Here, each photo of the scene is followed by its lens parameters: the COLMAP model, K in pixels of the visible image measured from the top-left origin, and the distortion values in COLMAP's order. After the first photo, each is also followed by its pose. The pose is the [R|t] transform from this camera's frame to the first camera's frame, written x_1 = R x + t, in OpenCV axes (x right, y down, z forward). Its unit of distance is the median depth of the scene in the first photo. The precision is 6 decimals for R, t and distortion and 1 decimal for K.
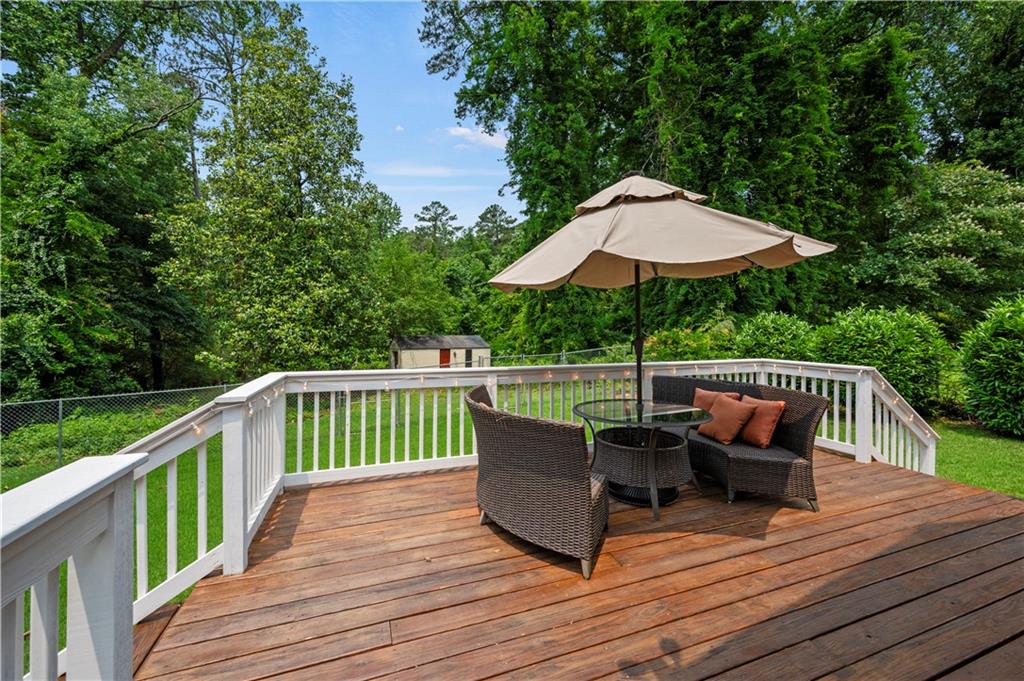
lens RADIAL K [[411.8, 0, 517.9], [0, 411.8, 329.5], [0, 0, 1]] dist [0.001482, 0.000219]
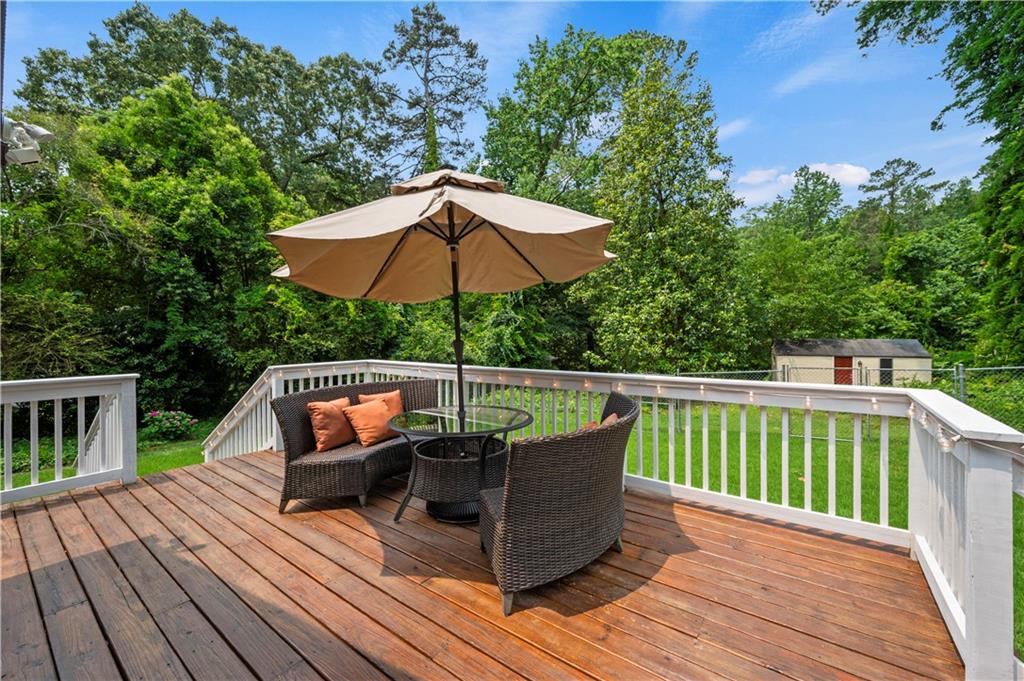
lens RADIAL K [[406.5, 0, 517.8], [0, 406.5, 335.2], [0, 0, 1]] dist [-0.000311, -0.000449]
pose [[0.540953, -0.005830, -0.841033, 0.183284], [0.009744, 0.999952, -0.000664, 0.002001], [0.840996, -0.007836, 0.540984, 0.098576]]
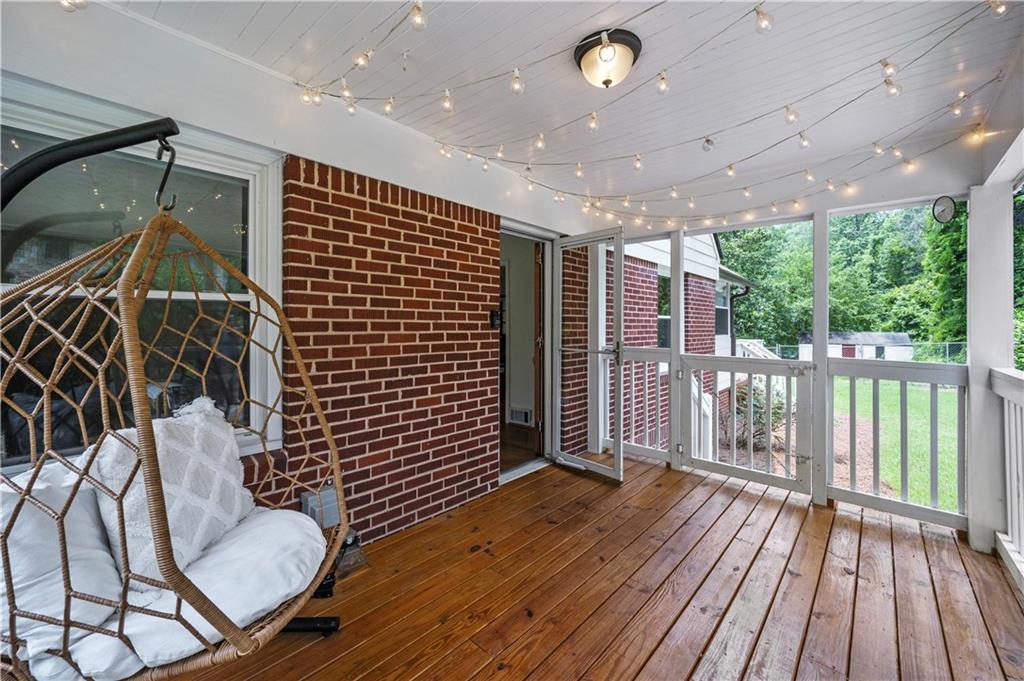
lens RADIAL K [[395.5, 0, 512.0], [0, 395.5, 340.5], [0, 0, 1]] dist [0.000993, 0.000136]
pose [[0.440482, 0.023005, -0.897466, 0.481029], [0.006850, 0.999556, 0.028983, 0.000359], [0.897735, -0.018914, 0.440130, -0.294843]]
